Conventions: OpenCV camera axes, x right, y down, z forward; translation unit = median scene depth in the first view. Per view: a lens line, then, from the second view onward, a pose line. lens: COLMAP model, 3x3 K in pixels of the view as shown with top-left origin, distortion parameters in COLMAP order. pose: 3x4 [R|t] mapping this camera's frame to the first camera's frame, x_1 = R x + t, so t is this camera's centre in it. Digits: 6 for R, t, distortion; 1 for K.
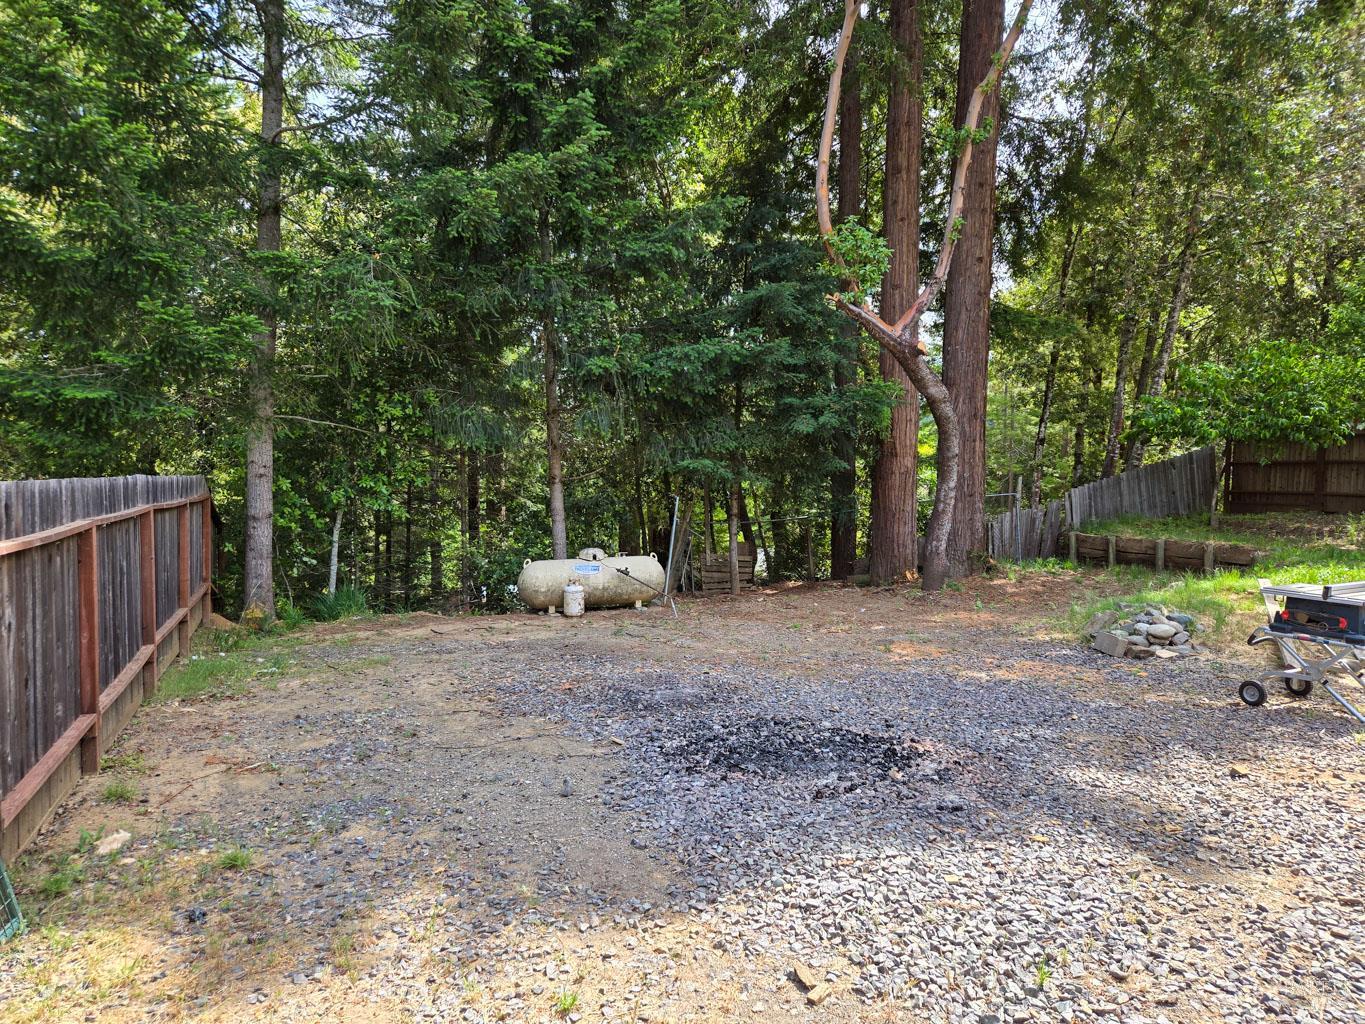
lens RADIAL K [[902.3, 0, 685.8], [0, 902.3, 515.7], [0, 0, 1]] dist [0.070575, -0.055829]
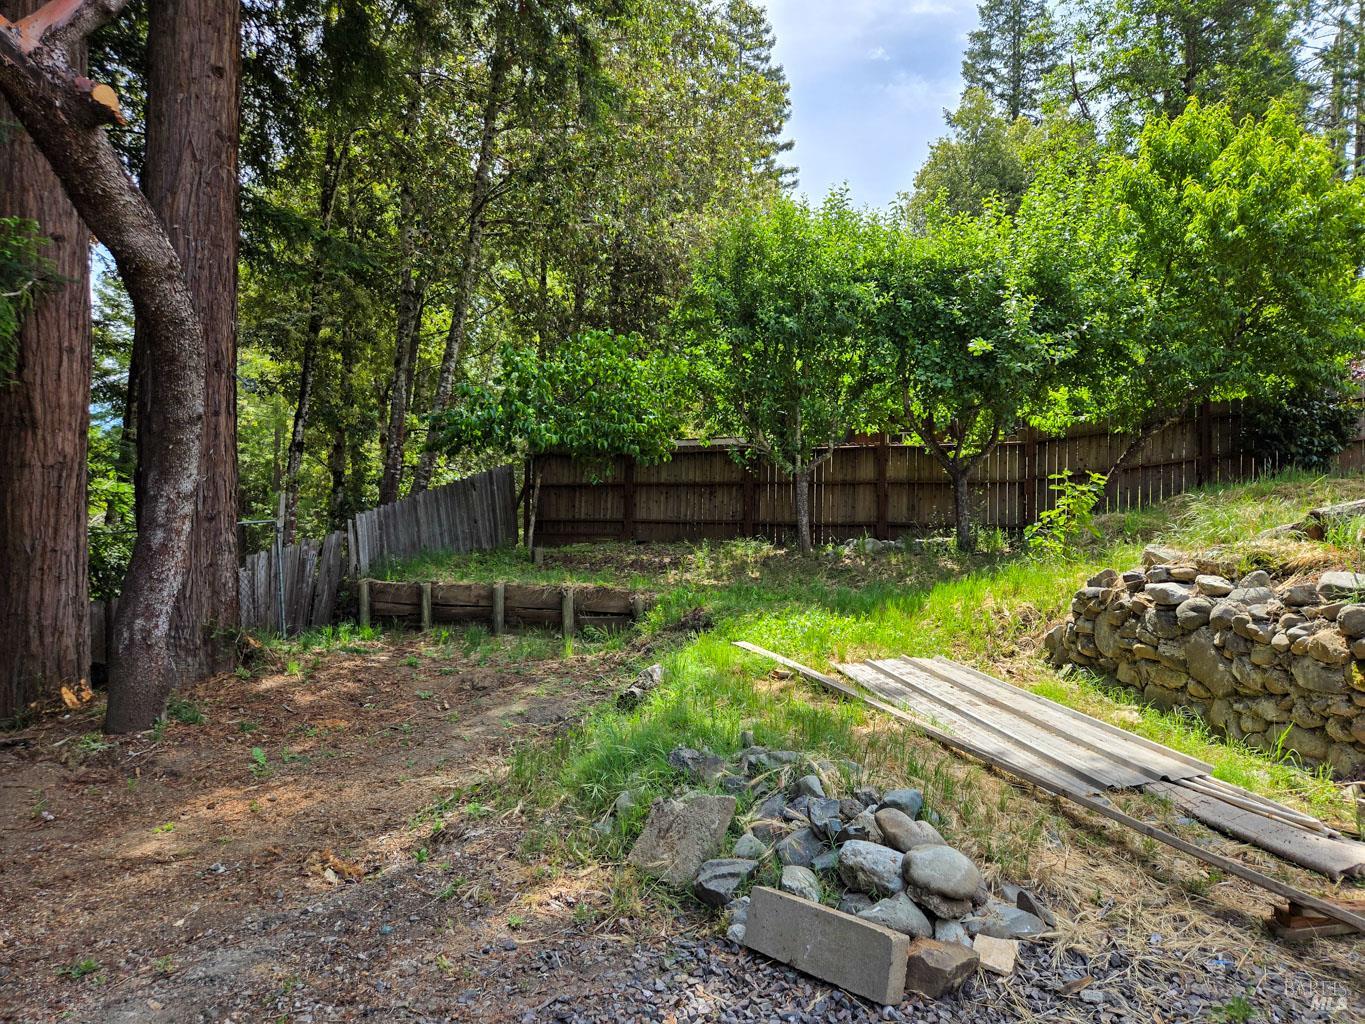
lens RADIAL K [[902.3, 0, 685.8], [0, 902.3, 515.7], [0, 0, 1]] dist [0.070575, -0.055829]
pose [[0.671144, 0.004365, 0.741314, 0.102234], [0.030898, 0.998949, -0.033856, 0.001692], [-0.740683, 0.045628, 0.670303, 0.421681]]
